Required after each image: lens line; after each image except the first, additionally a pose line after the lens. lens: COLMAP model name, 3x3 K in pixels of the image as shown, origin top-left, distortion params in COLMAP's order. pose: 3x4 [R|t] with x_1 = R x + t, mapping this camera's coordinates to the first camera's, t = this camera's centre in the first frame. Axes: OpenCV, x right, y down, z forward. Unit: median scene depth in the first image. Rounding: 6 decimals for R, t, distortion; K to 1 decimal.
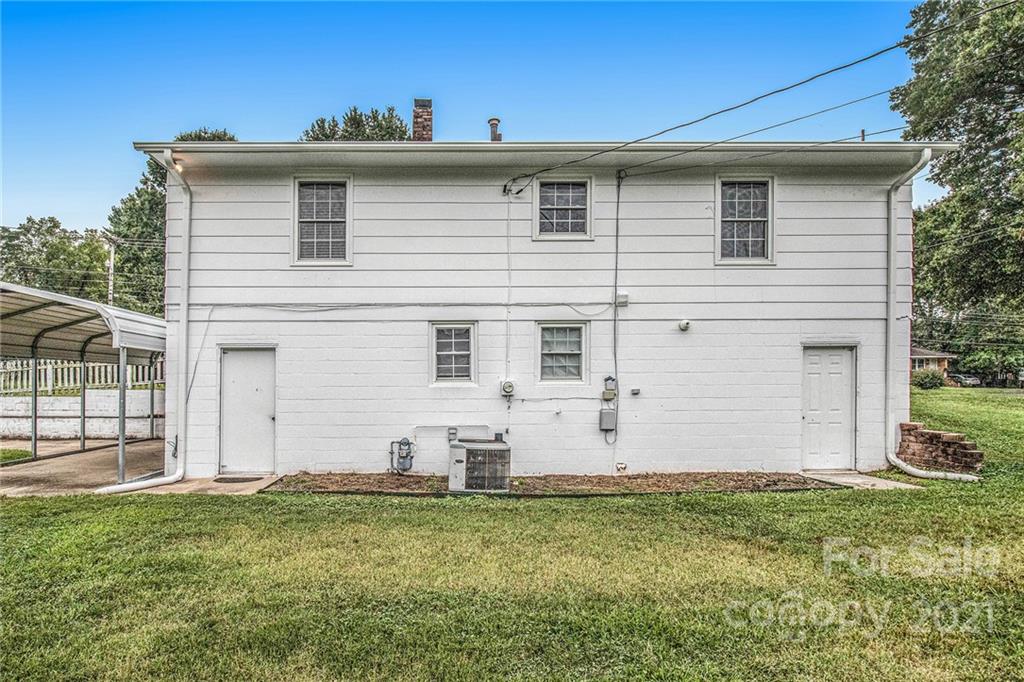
lens RADIAL K [[406.2, 0, 512.1], [0, 406.2, 362.2], [0, 0, 1]] dist [-0.000351, -0.000026]
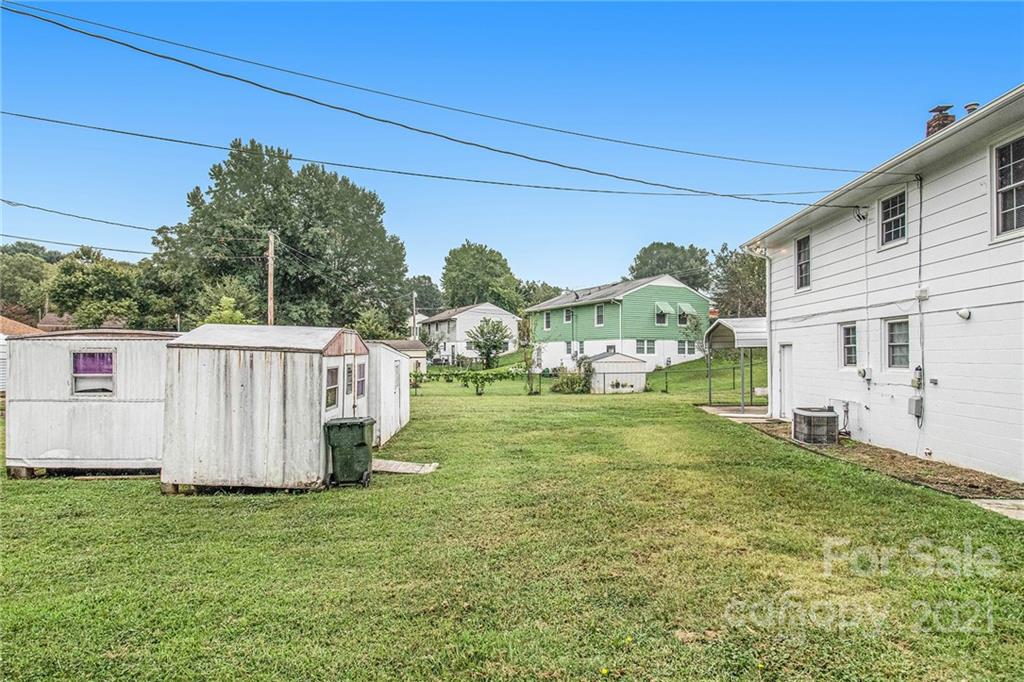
lens RADIAL K [[566.1, 0, 512.0], [0, 566.1, 341.0], [0, 0, 1]] dist [-0.000053, 0.000040]
pose [[-0.069794, -0.022132, -0.997316, 1.803361], [0.013911, 0.999635, -0.023157, -0.011299], [0.997464, -0.015490, -0.069461, 0.025848]]
